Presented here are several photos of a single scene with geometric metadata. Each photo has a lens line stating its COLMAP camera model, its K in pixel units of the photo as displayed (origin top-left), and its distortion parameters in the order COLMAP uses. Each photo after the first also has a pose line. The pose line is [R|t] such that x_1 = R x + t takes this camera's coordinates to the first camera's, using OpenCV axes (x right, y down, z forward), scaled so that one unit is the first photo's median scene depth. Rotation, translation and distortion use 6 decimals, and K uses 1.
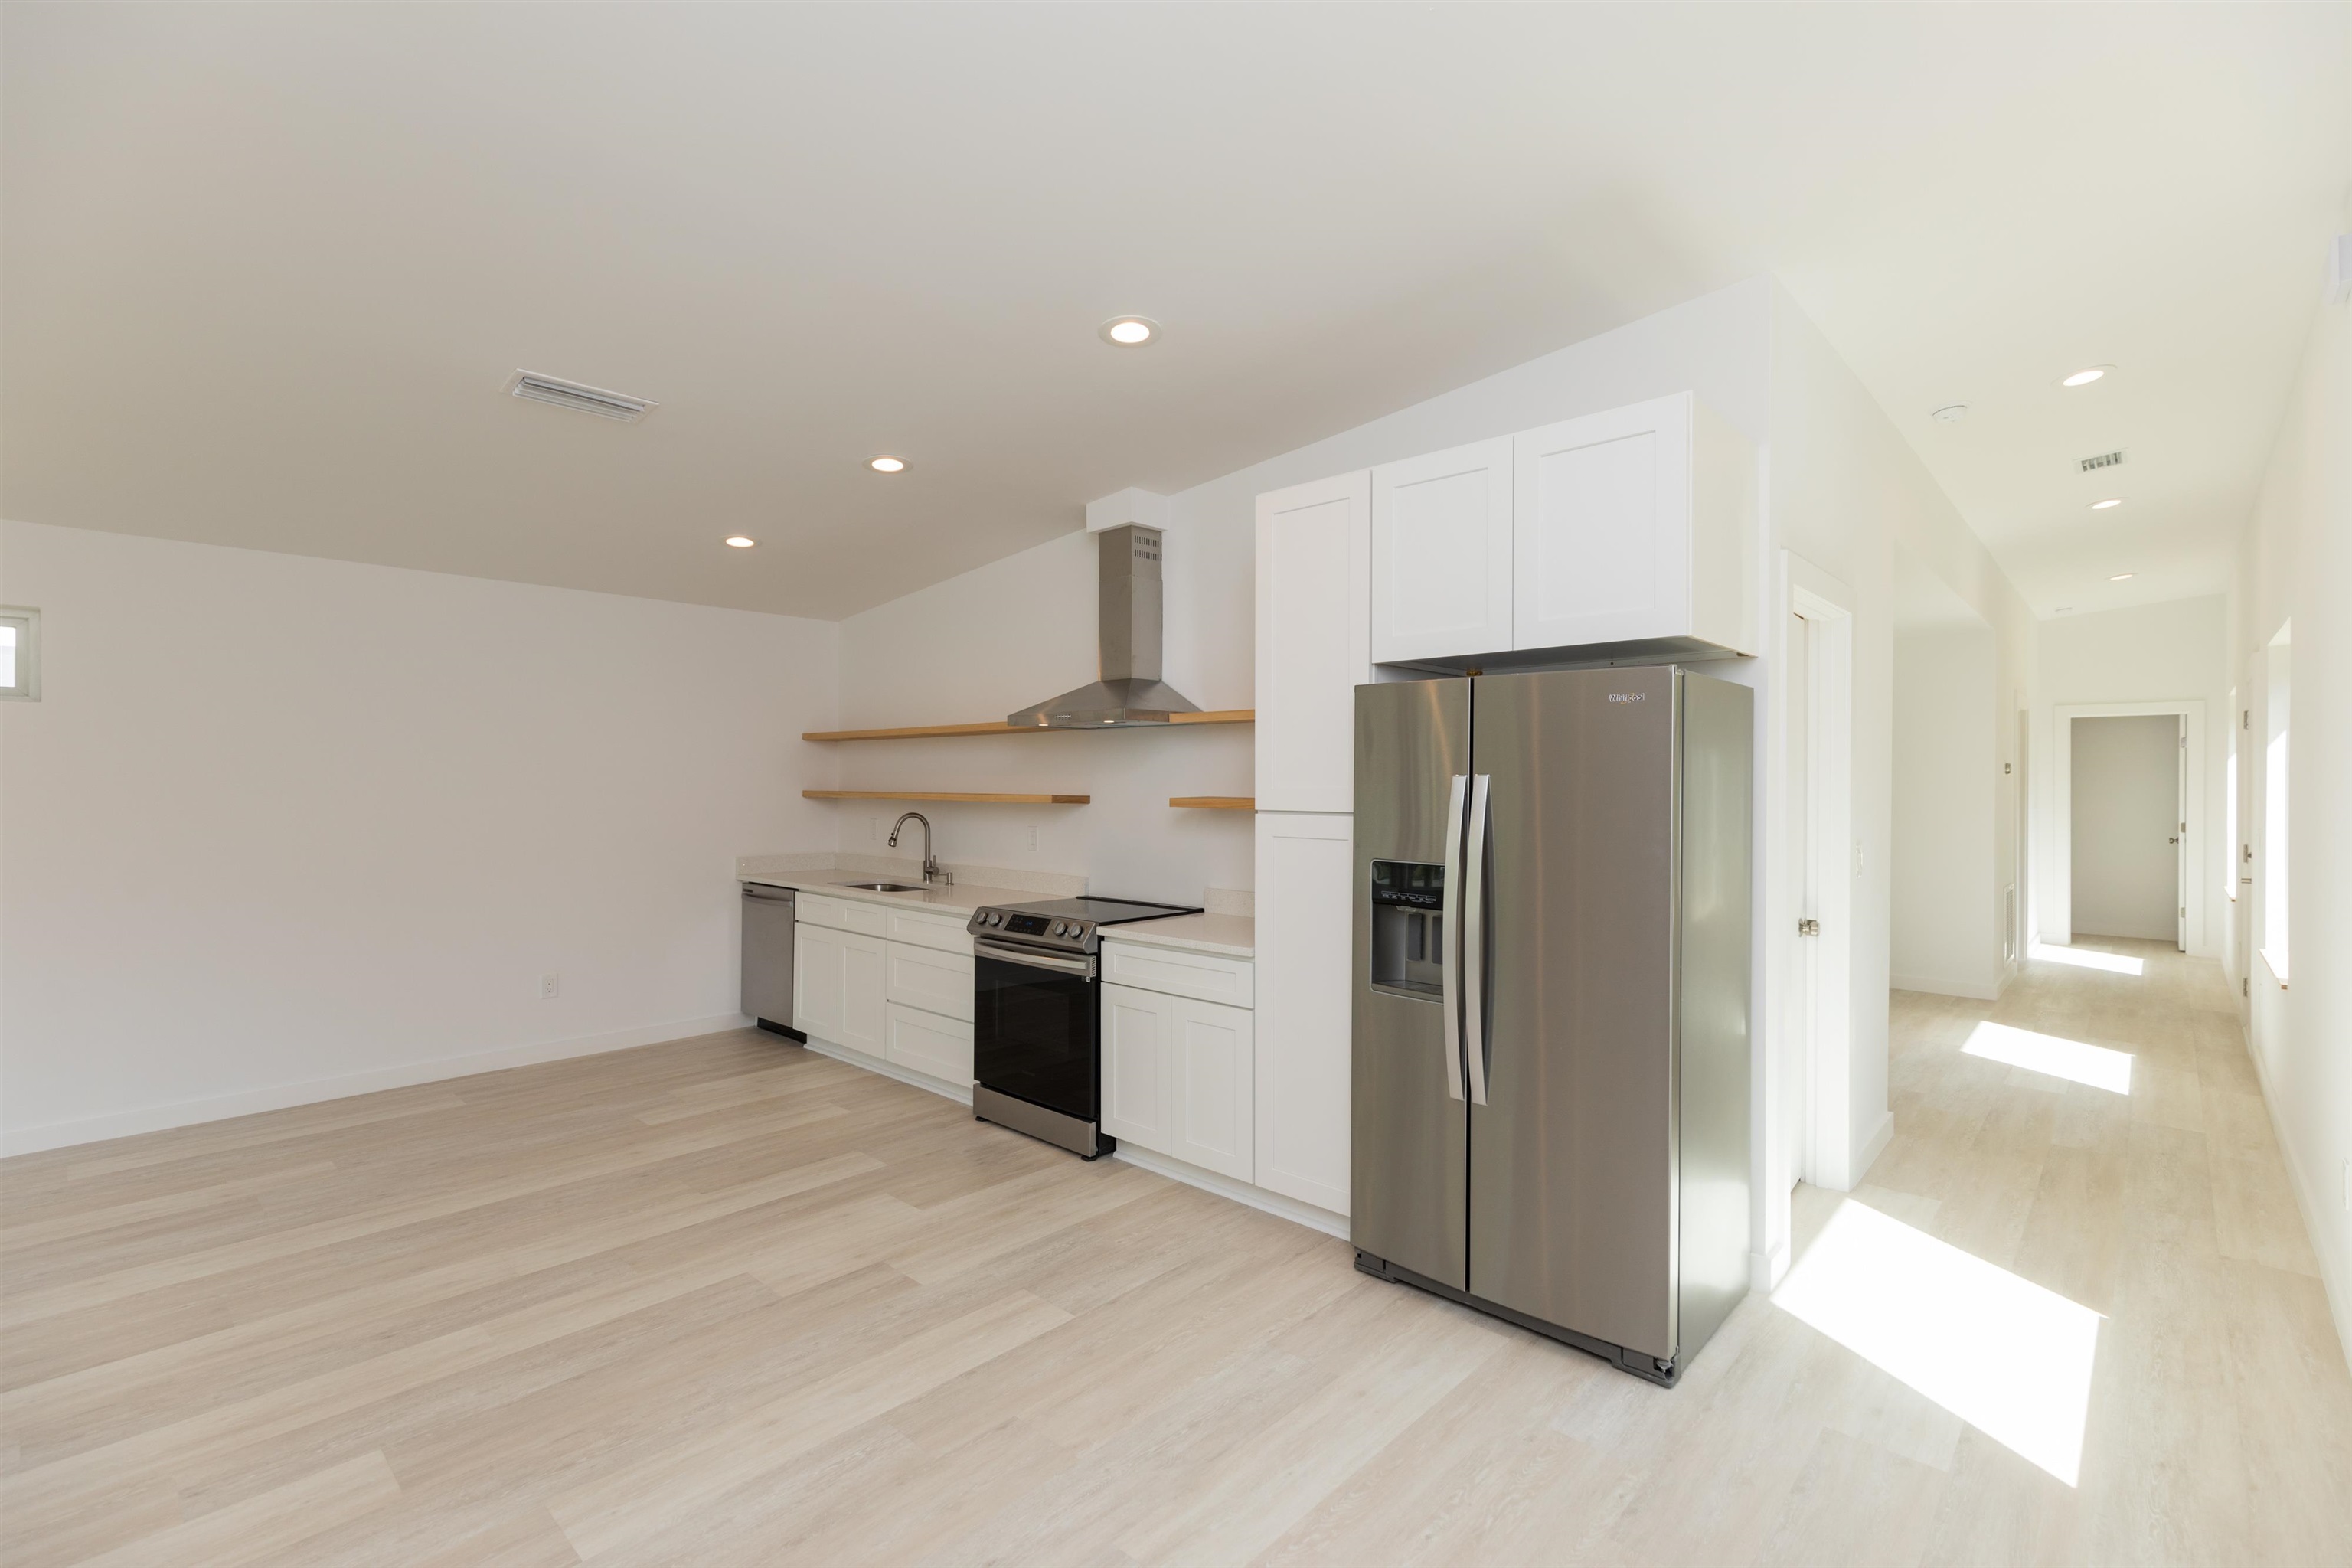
lens RADIAL K [[1053.7, 0, 1179.2], [0, 1053.7, 775.5], [0, 0, 1]] dist [0.004932, 0.000819]
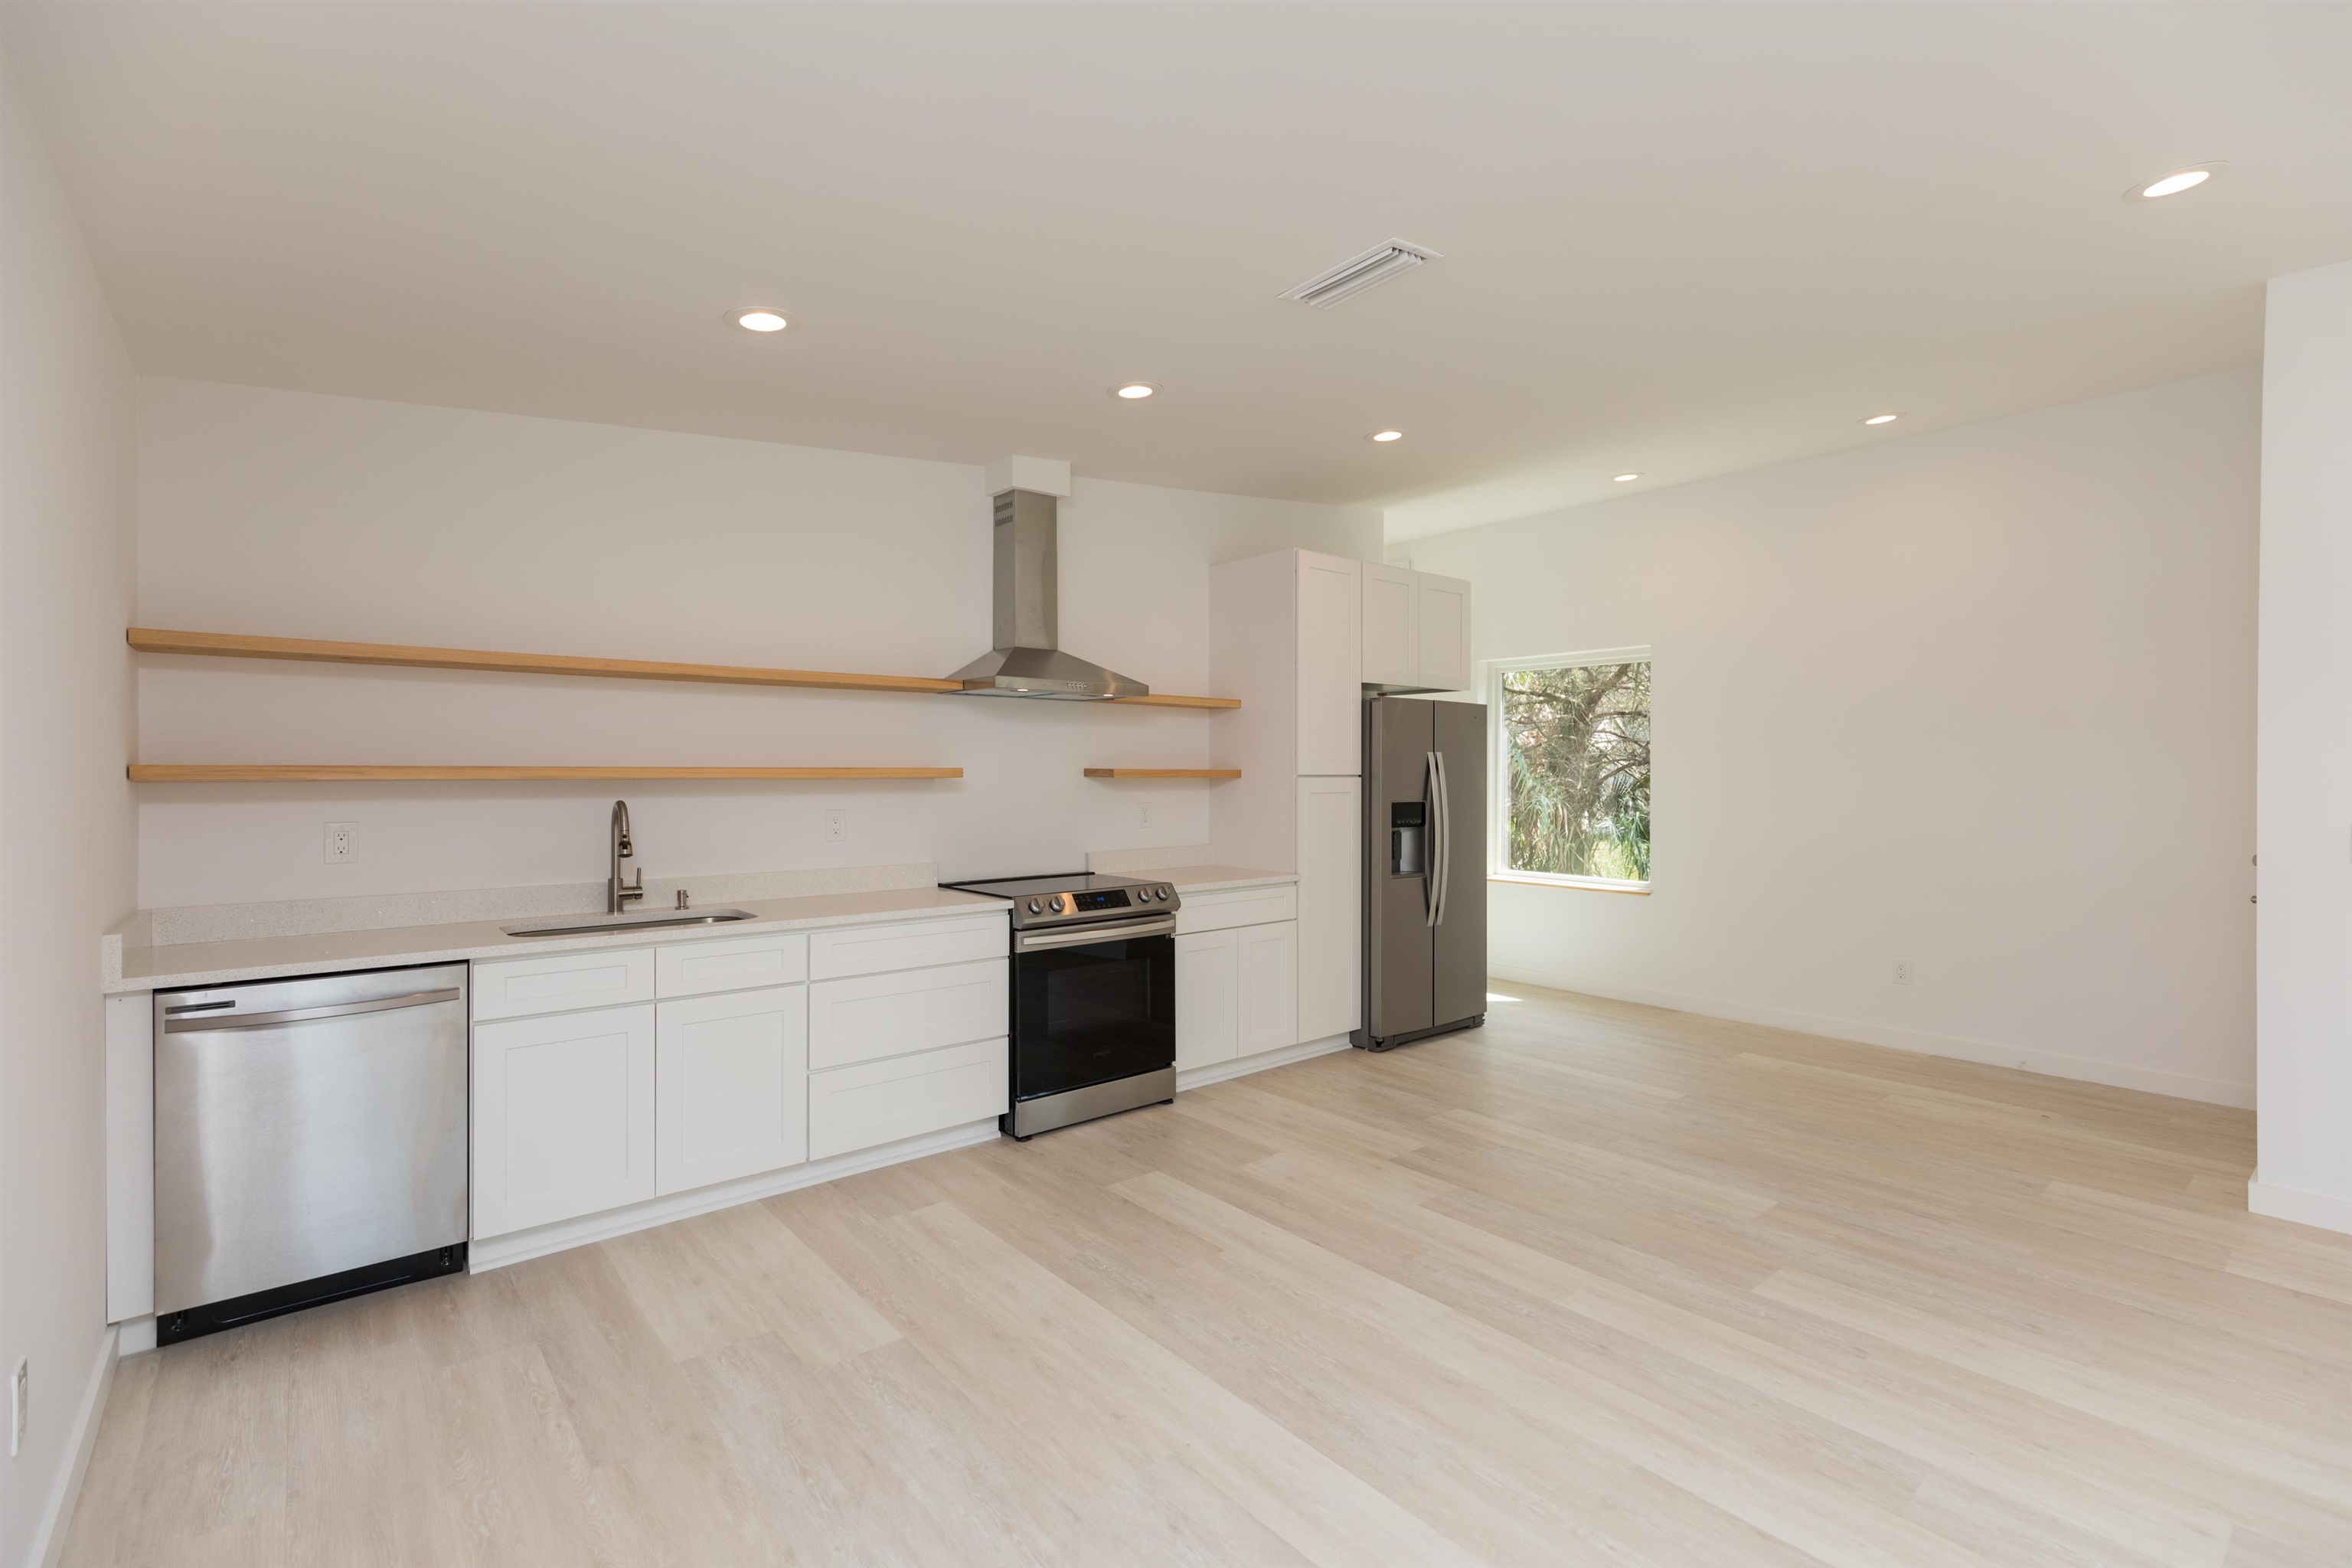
lens RADIAL K [[1060.5, 0, 1185.5], [0, 1060.5, 786.8], [0, 0, 1]] dist [0.004526, 0.000218]
pose [[0.115569, -0.015195, 0.993183, -1.262803], [-0.004644, 0.999864, 0.015837, 0.025556], [-0.993289, -0.006443, 0.115482, 0.936608]]
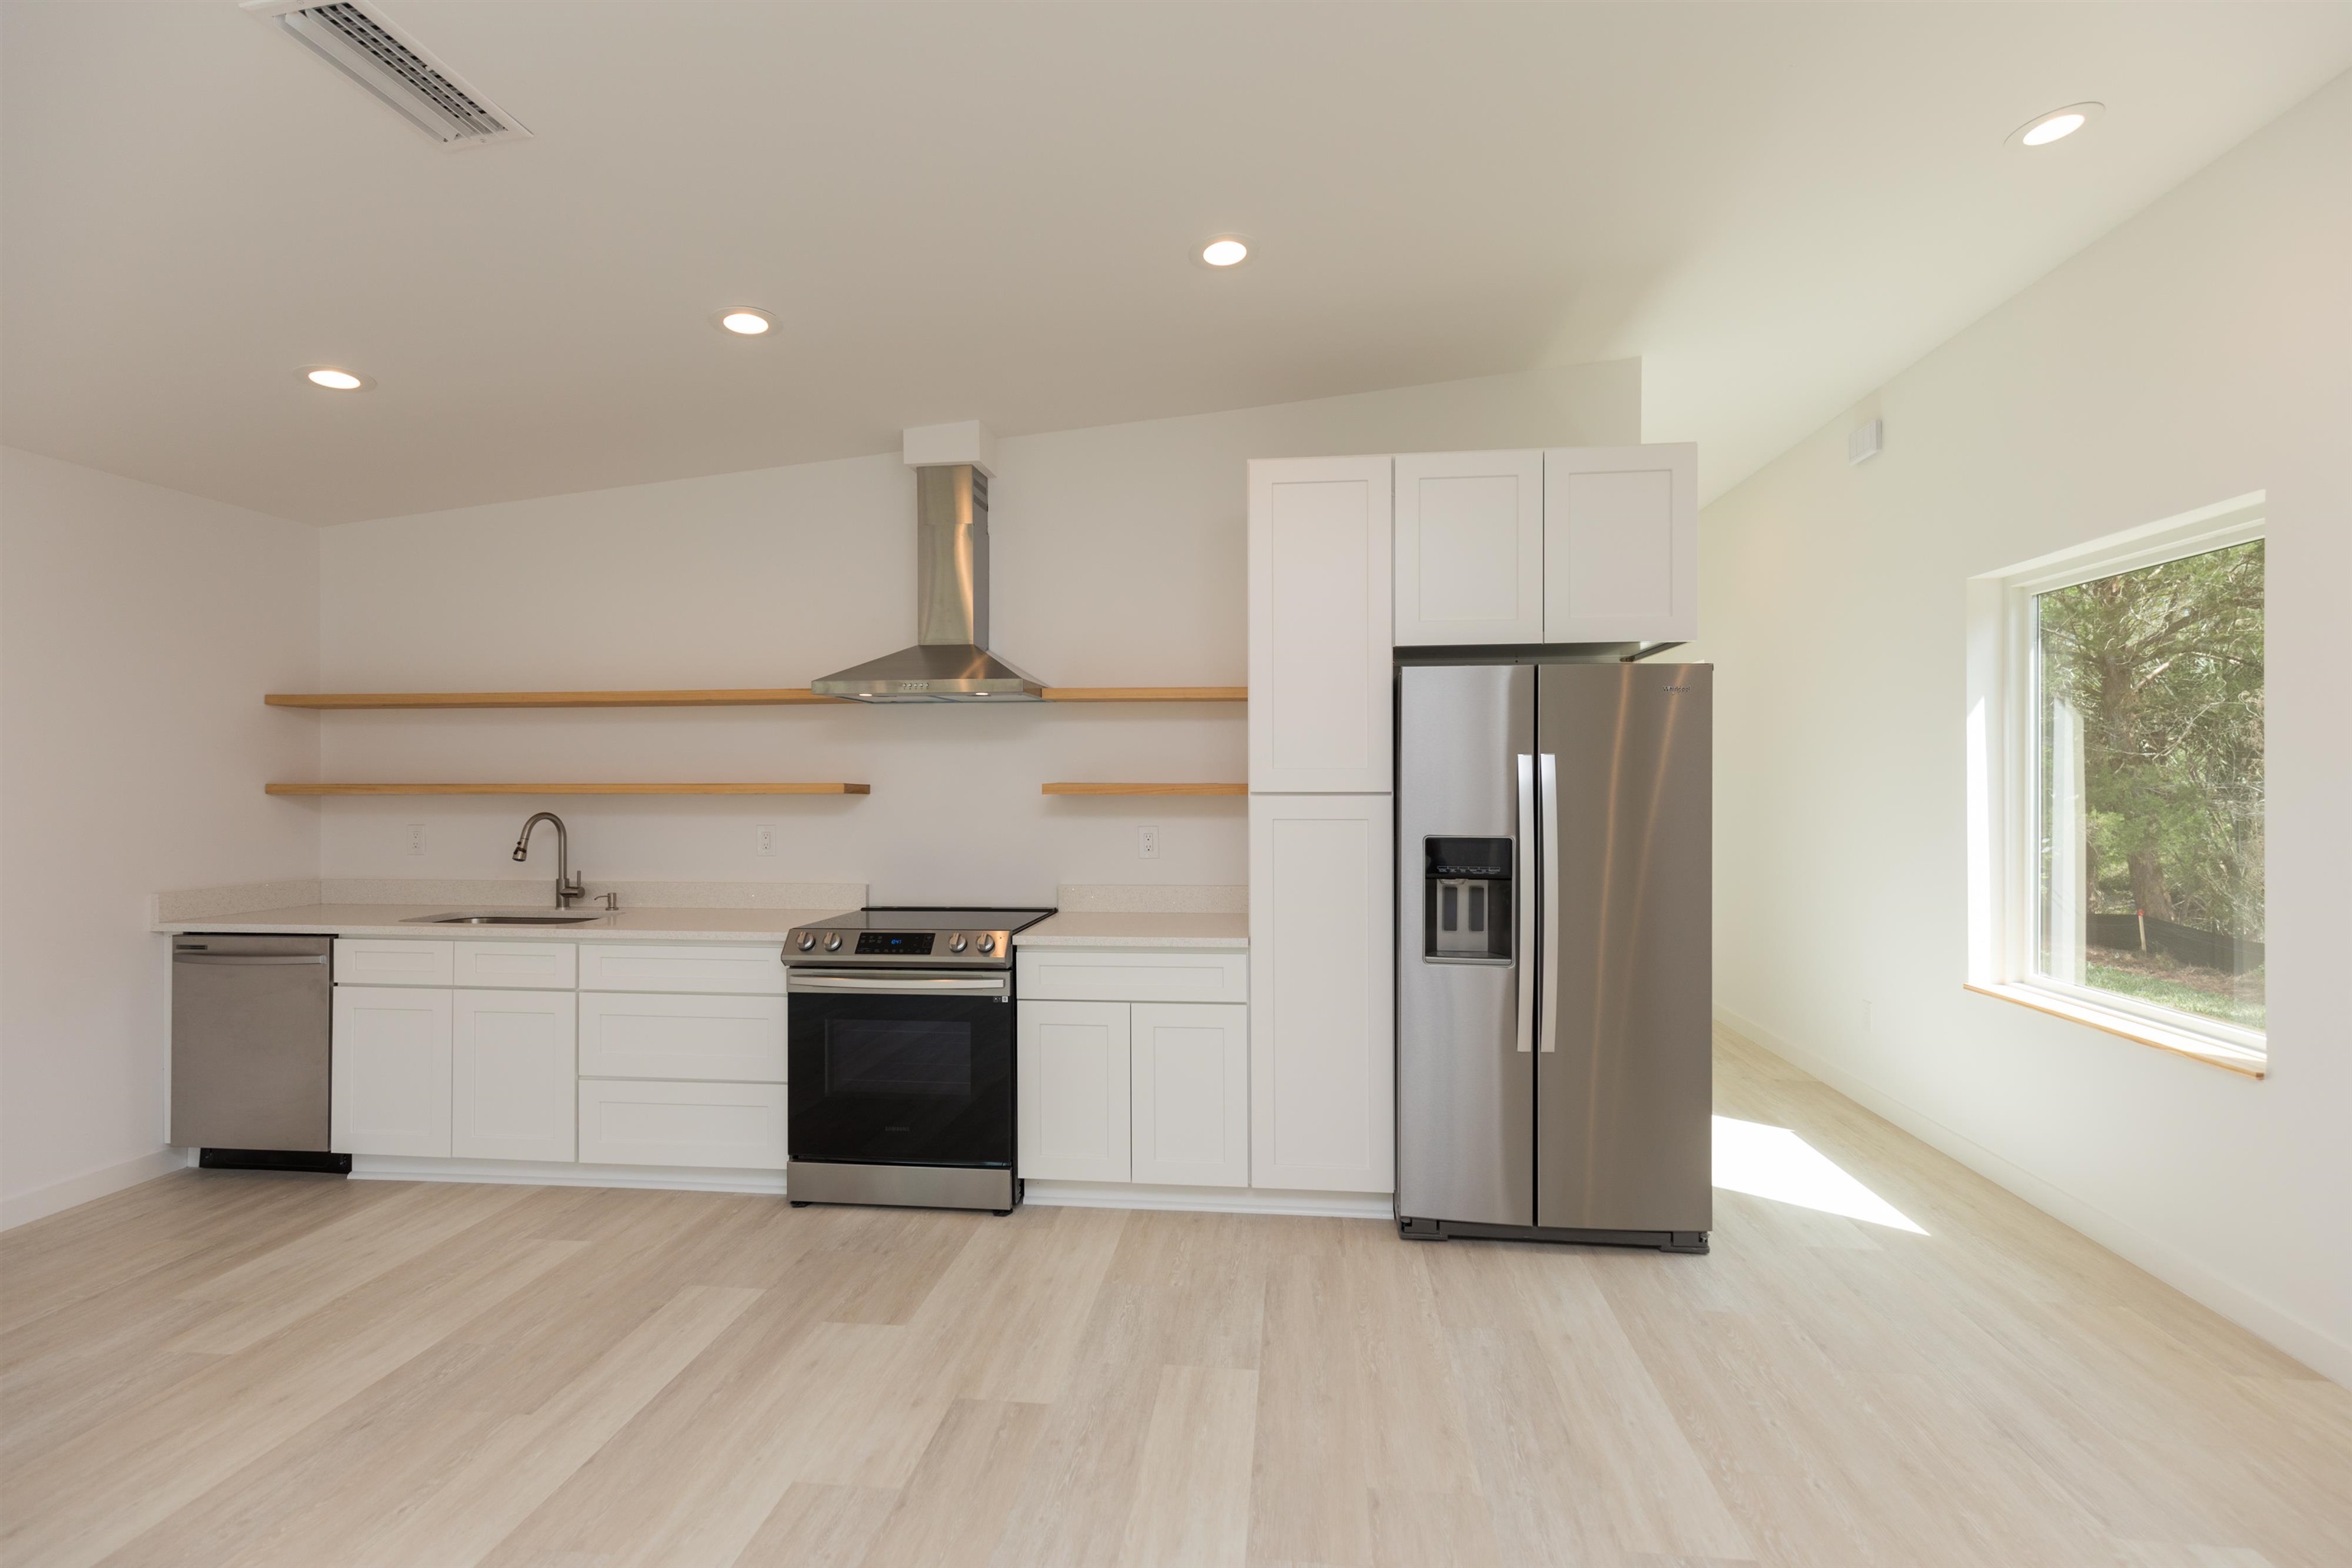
lens RADIAL K [[1063.0, 0, 1187.6], [0, 1063.0, 773.6], [0, 0, 1]] dist [0.006229, 0.000354]
pose [[0.800113, -0.000837, 0.599849, -0.519724], [0.000749, 1.000000, 0.000396, 0.014257], [-0.599849, 0.000132, 0.800113, 0.254362]]
